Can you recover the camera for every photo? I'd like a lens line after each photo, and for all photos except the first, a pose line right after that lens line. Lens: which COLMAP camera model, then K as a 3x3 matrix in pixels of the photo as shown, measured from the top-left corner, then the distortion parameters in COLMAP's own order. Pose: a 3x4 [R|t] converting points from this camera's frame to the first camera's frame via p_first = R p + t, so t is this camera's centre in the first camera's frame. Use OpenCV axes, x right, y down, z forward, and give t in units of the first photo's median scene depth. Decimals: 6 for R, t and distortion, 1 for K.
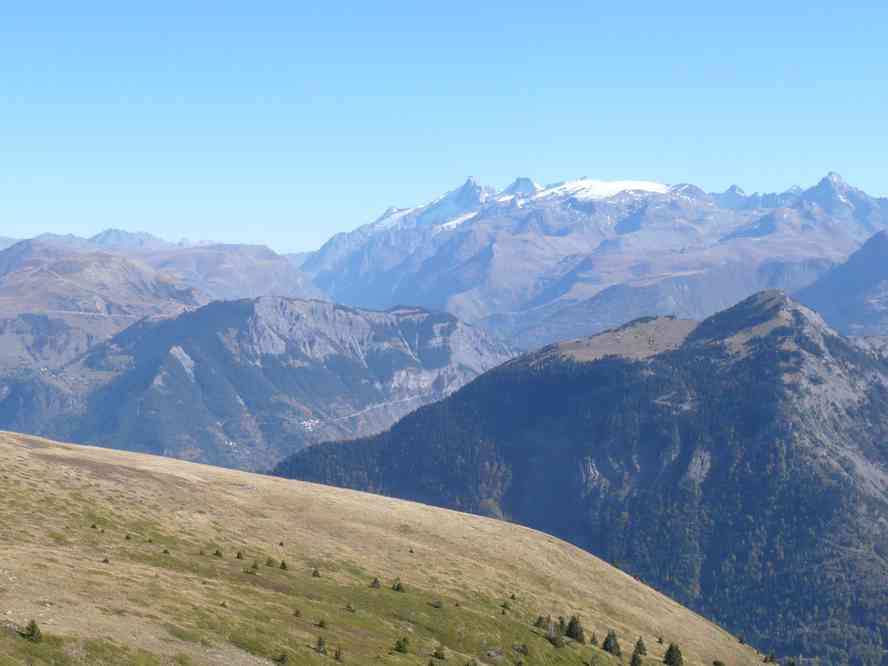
lens RADIAL K [[1473.6, 0, 445.0], [0, 1473.6, 335.2], [0, 0, 1]] dist [-0.031142, 0.000000]
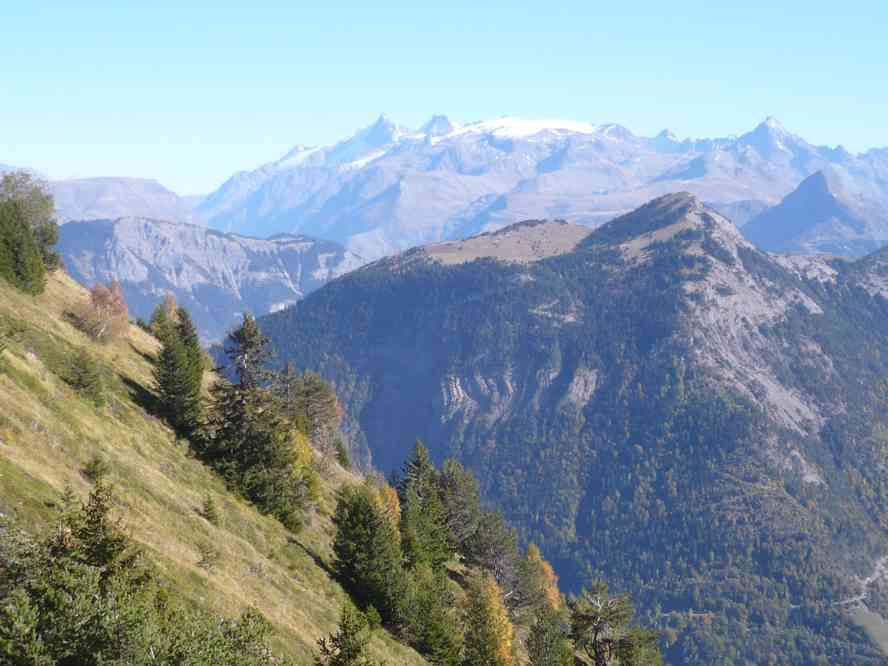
lens RADIAL K [[1551.8, 0, 443.6], [0, 1551.8, 332.1], [0, 0, 1]] dist [-0.027809, 0.000000]
pose [[0.998557, 0.020941, 0.049447, 0.024042], [-0.022007, 0.999535, 0.021106, 0.019602], [-0.048982, -0.022164, 0.998554, 0.059584]]
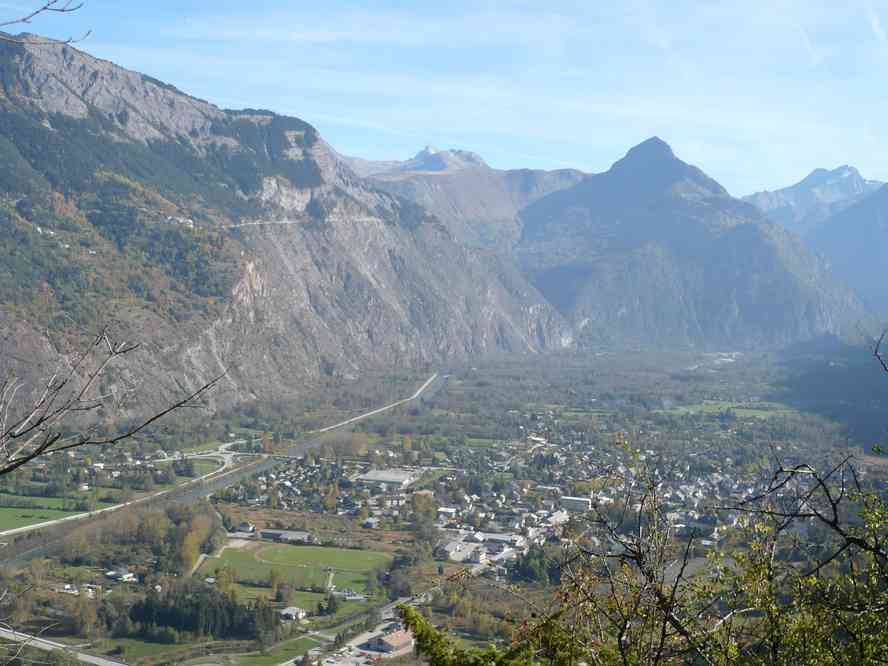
lens RADIAL K [[1094.6, 0, 444.0], [0, 1094.6, 332.6], [0, 0, 1]] dist [-0.060091, 0.000000]
pose [[0.899724, 0.035952, 0.434976, -0.163246], [-0.029247, 0.999328, -0.022101, 0.098210], [-0.435479, 0.007163, 0.900171, 0.569629]]
